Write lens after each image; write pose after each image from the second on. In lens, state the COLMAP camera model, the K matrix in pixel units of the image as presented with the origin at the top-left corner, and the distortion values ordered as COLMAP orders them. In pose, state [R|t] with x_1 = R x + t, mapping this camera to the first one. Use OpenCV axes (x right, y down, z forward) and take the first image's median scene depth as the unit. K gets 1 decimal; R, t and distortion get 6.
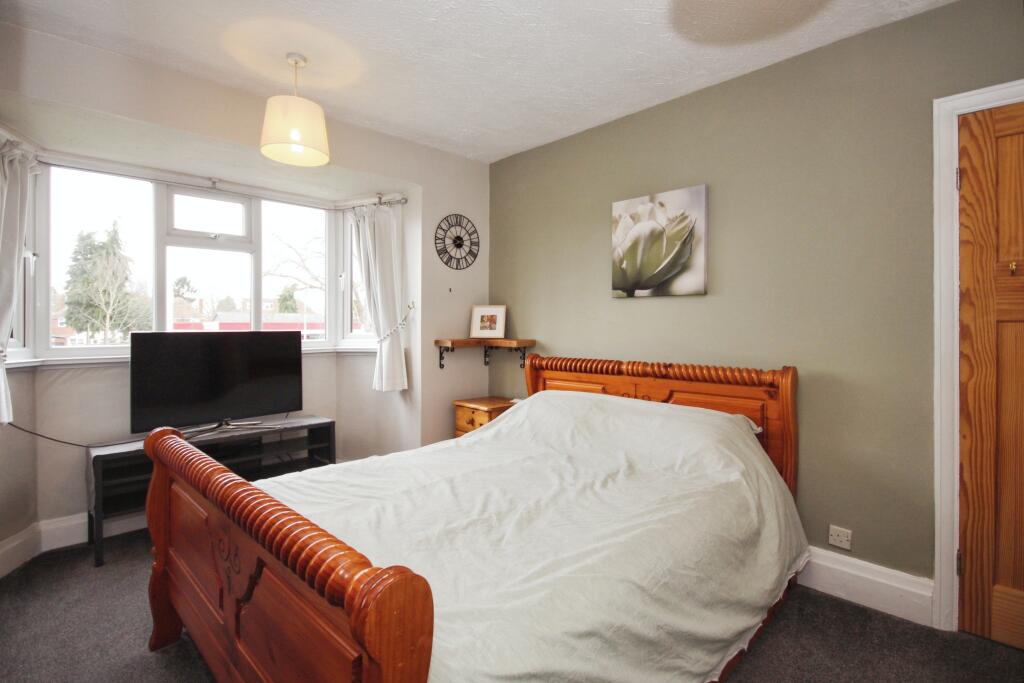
lens RADIAL K [[505.4, 0, 514.5], [0, 505.4, 320.1], [0, 0, 1]] dist [0.000287, -0.000088]
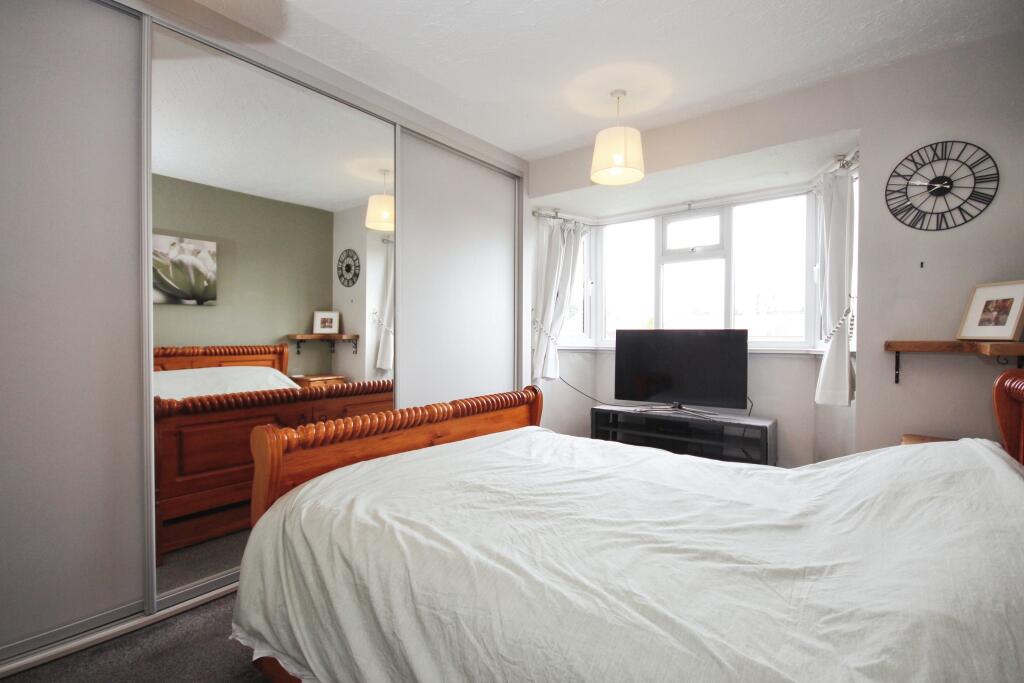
lens RADIAL K [[471.7, 0, 509.9], [0, 471.7, 346.6], [0, 0, 1]] dist [-0.016421, -0.000212]
pose [[0.104260, 0.025508, -0.994223, 0.441201], [0.007419, 0.999623, 0.026425, 0.027184], [0.994522, -0.010131, 0.104032, 0.435557]]
